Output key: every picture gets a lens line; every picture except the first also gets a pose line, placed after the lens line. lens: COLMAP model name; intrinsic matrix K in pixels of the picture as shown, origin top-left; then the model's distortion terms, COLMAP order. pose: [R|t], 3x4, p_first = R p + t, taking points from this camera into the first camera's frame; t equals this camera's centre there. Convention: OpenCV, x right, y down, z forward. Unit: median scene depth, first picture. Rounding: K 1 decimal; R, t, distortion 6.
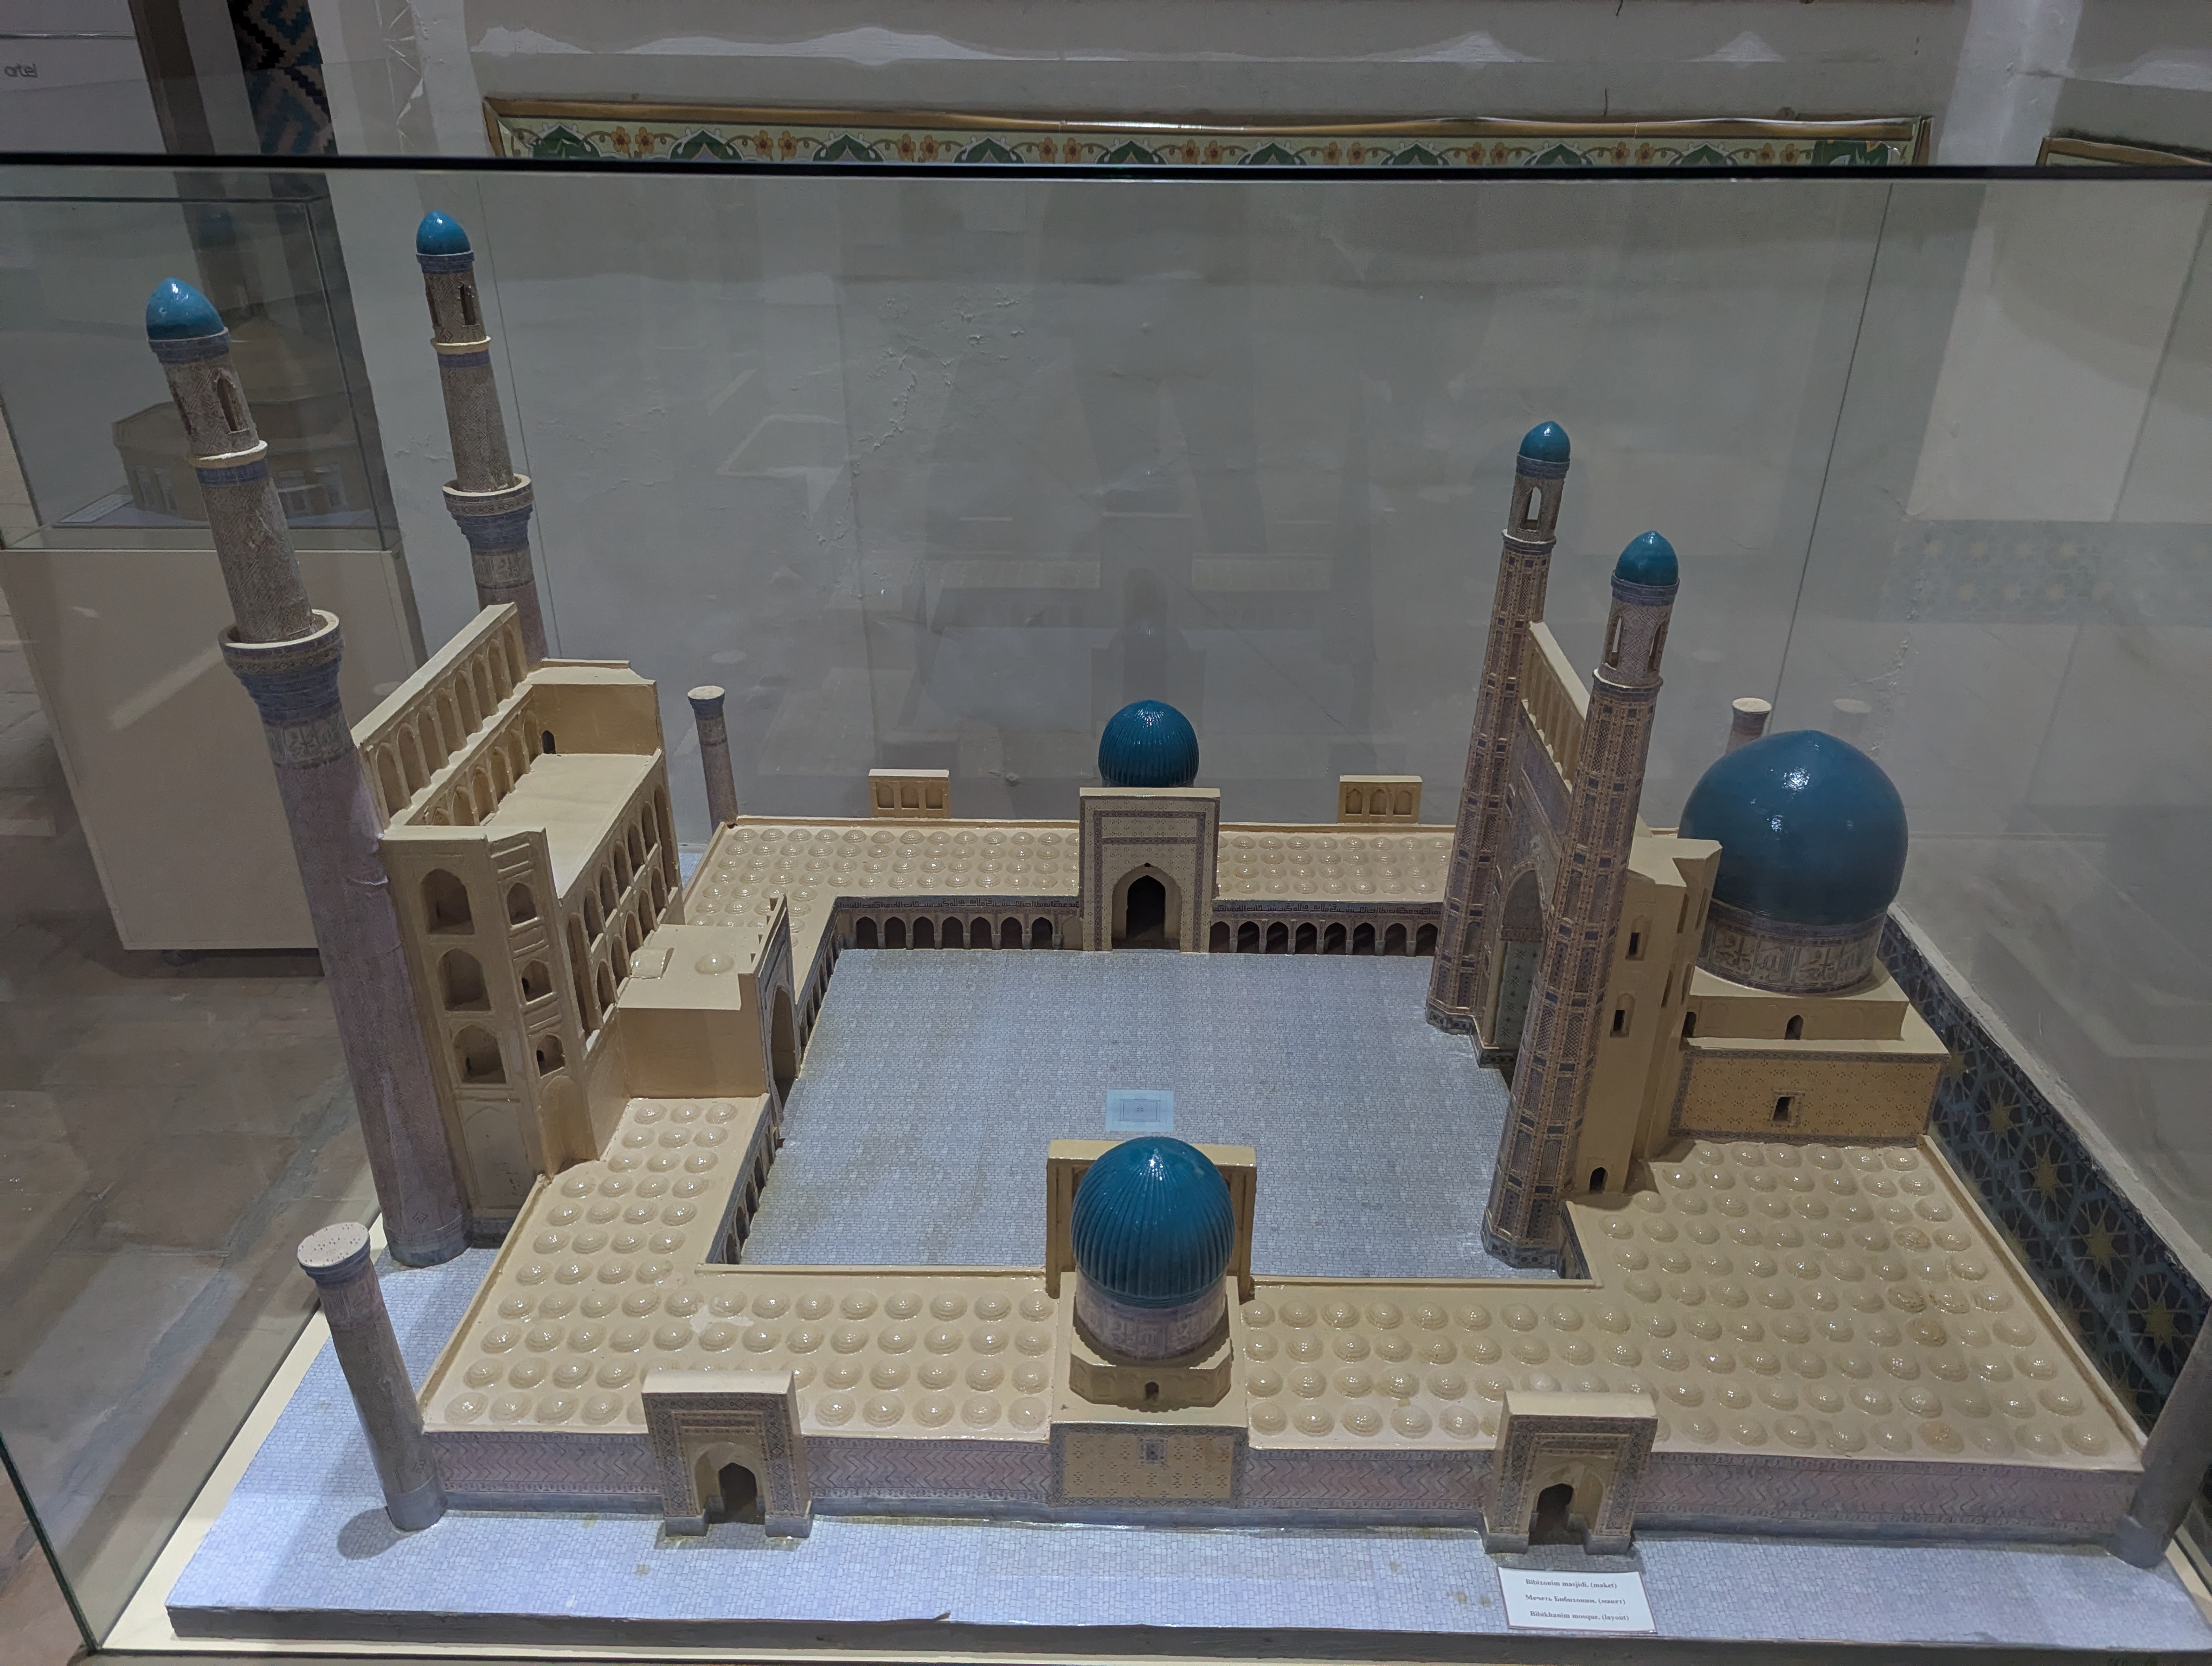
lens RADIAL K [[1566.4, 0, 1106.7], [0, 1566.4, 840.3], [0, 0, 1]] dist [0.038554, -0.044391]
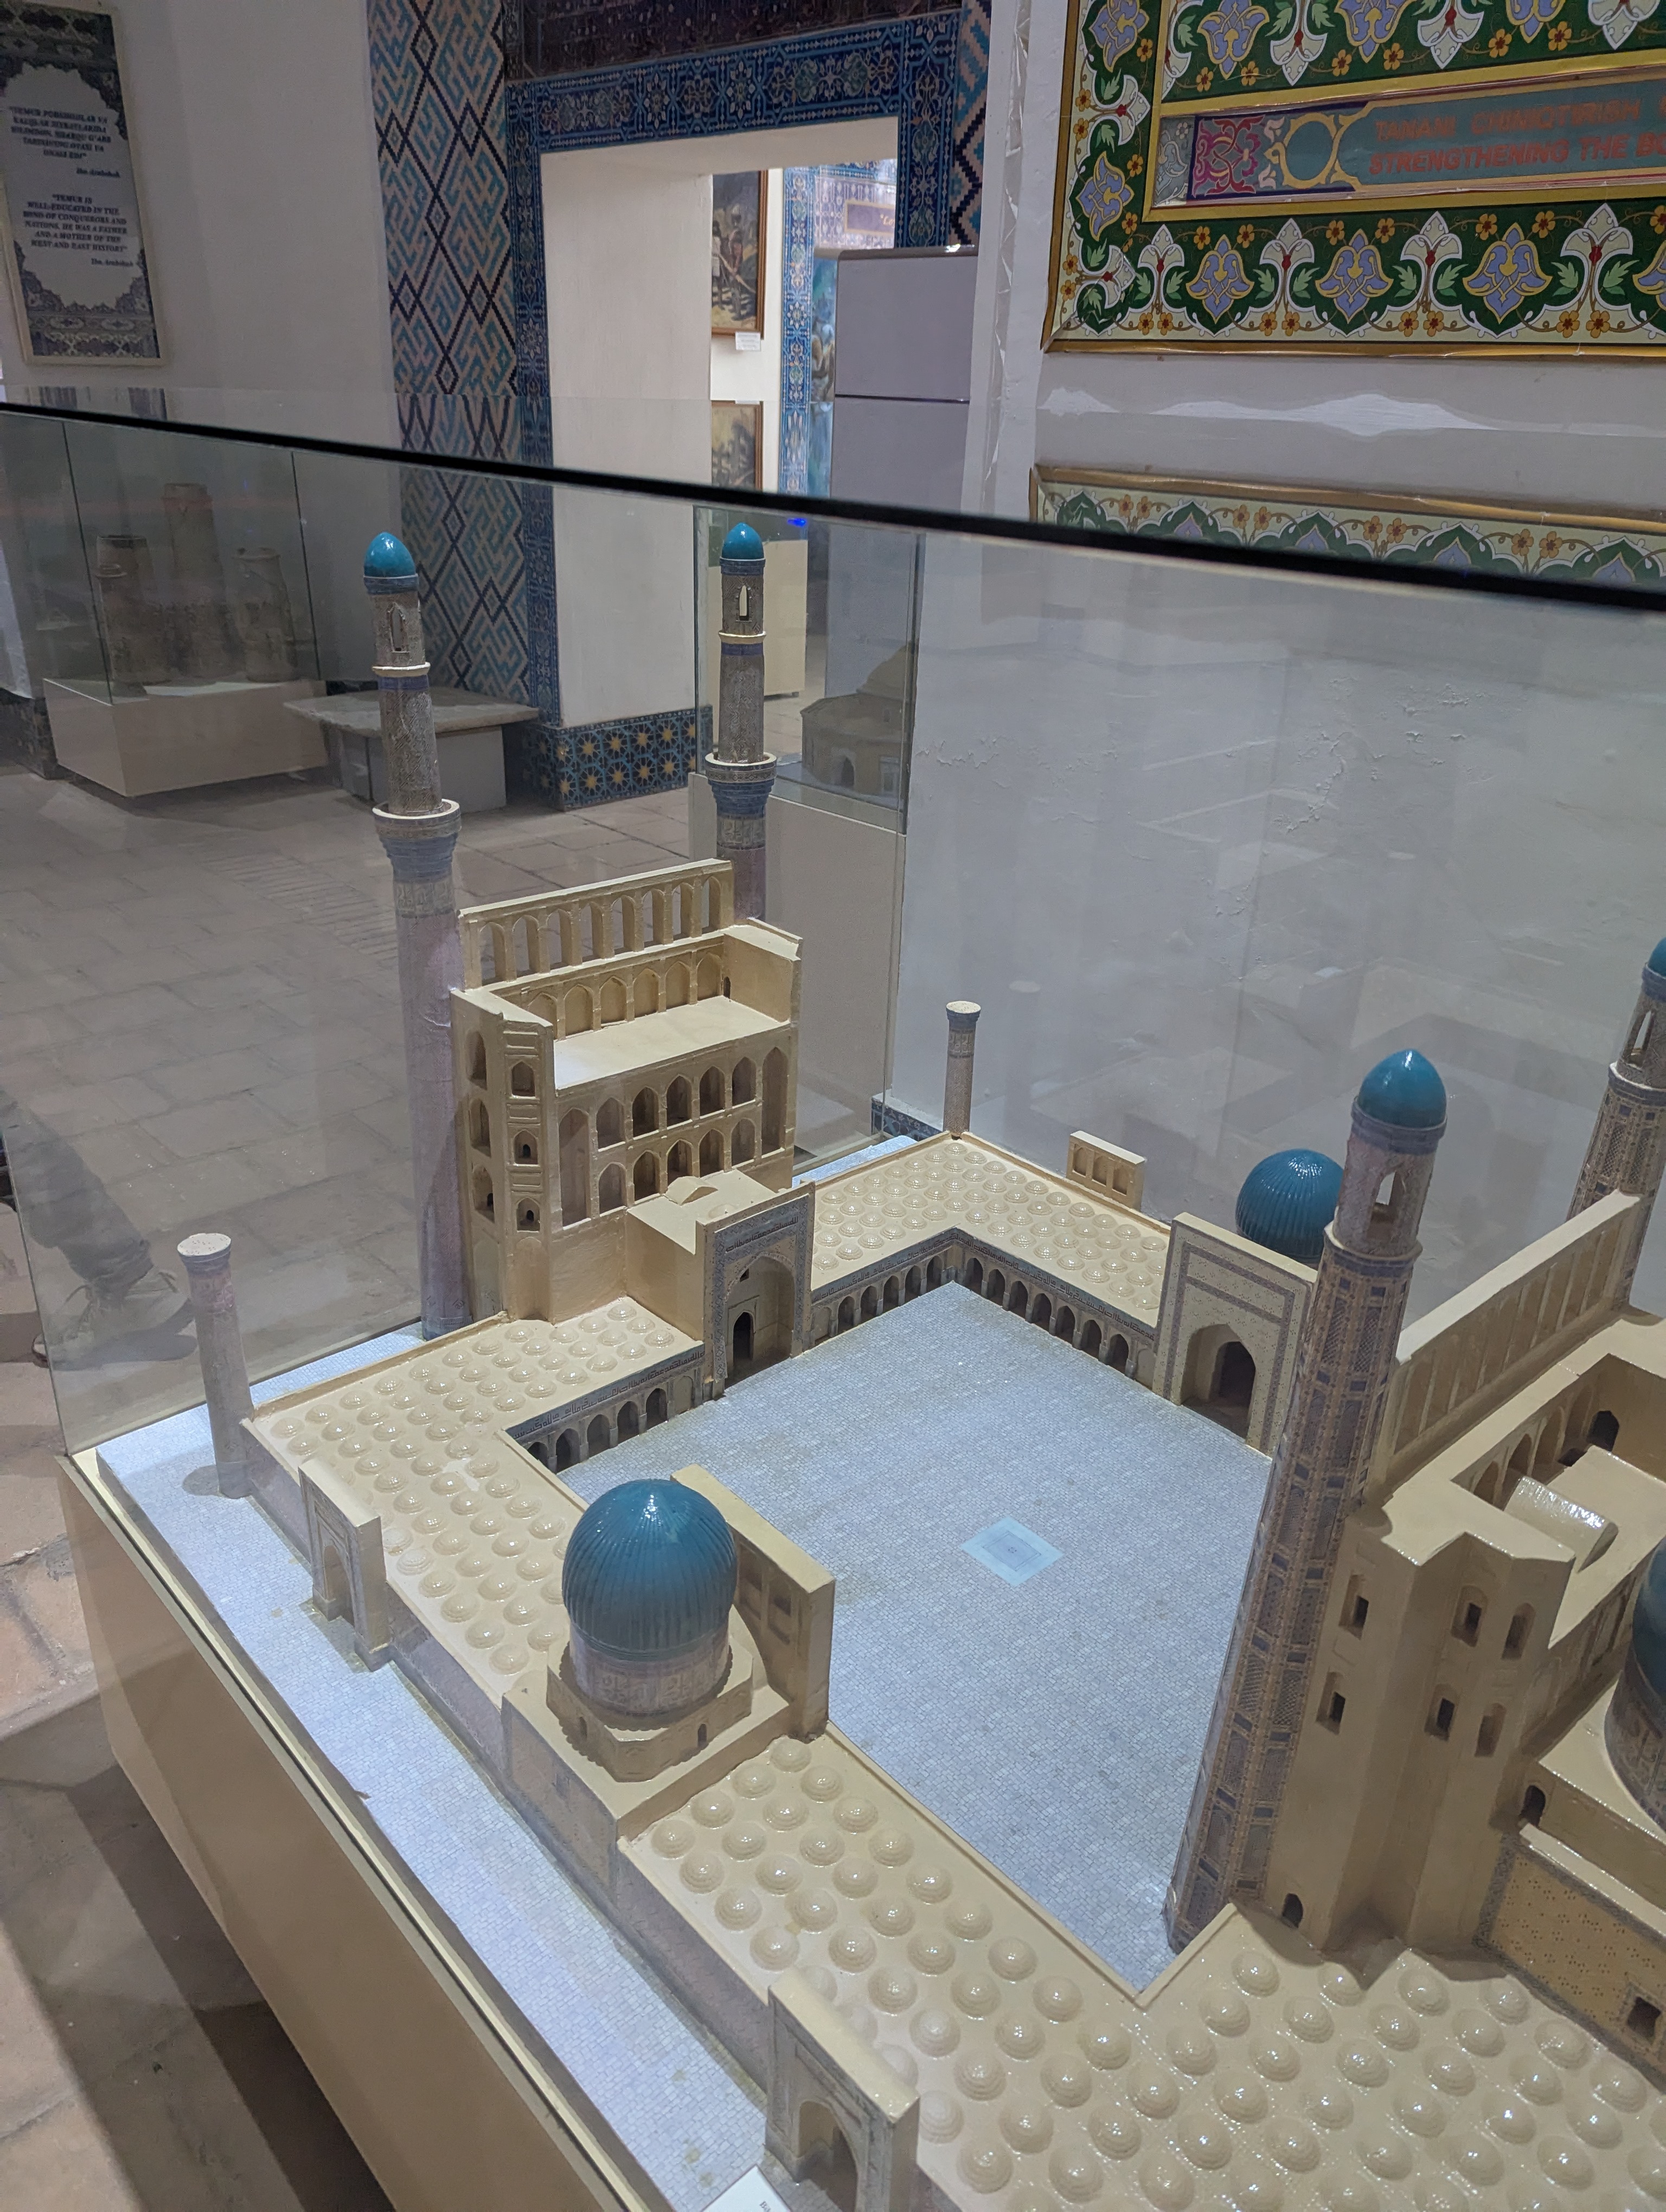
lens RADIAL K [[1566.4, 0, 818.6], [0, 1566.4, 1087.4], [0, 0, 1]] dist [0.038554, -0.044391]
pose [[0.684848, 0.314045, -0.657540, 0.427479], [-0.364192, 0.929093, 0.064424, -0.085937], [0.631148, 0.195351, 0.750660, 0.195891]]
